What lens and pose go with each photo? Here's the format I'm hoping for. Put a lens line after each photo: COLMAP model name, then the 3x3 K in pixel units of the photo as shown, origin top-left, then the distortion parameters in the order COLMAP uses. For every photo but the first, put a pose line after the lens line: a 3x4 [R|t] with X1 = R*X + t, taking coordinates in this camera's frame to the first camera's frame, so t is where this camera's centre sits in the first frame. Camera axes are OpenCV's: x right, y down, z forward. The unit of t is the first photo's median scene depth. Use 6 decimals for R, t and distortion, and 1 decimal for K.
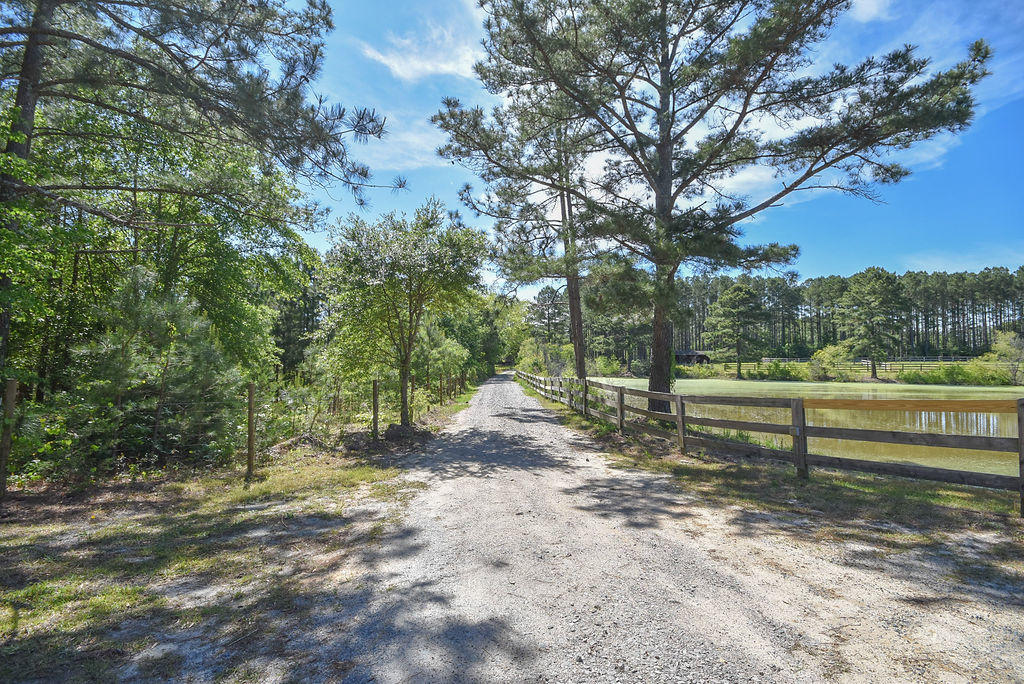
lens RADIAL K [[454.2, 0, 512.0], [0, 454.2, 342.0], [0, 0, 1]] dist [0.011161, -0.012578]
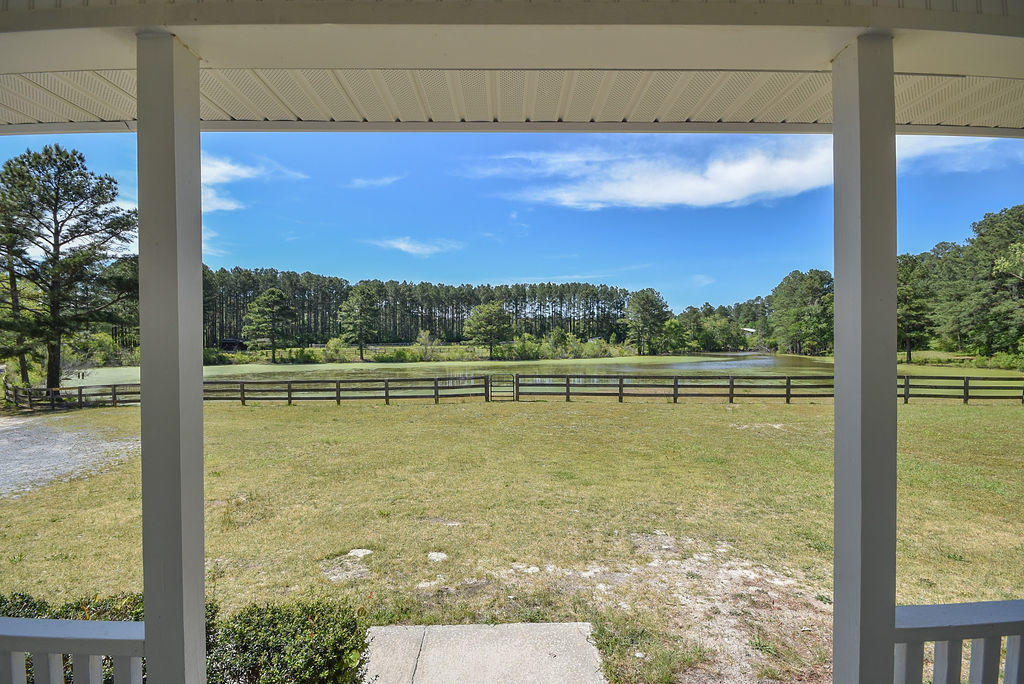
lens RADIAL K [[454.2, 0, 512.0], [0, 454.2, 342.0], [0, 0, 1]] dist [0.011161, -0.012578]
pose [[0.698705, -0.010862, 0.715328, 0.054438], [-0.022494, 0.999057, 0.037142, -0.040623], [-0.715056, -0.042042, 0.697801, -0.371487]]
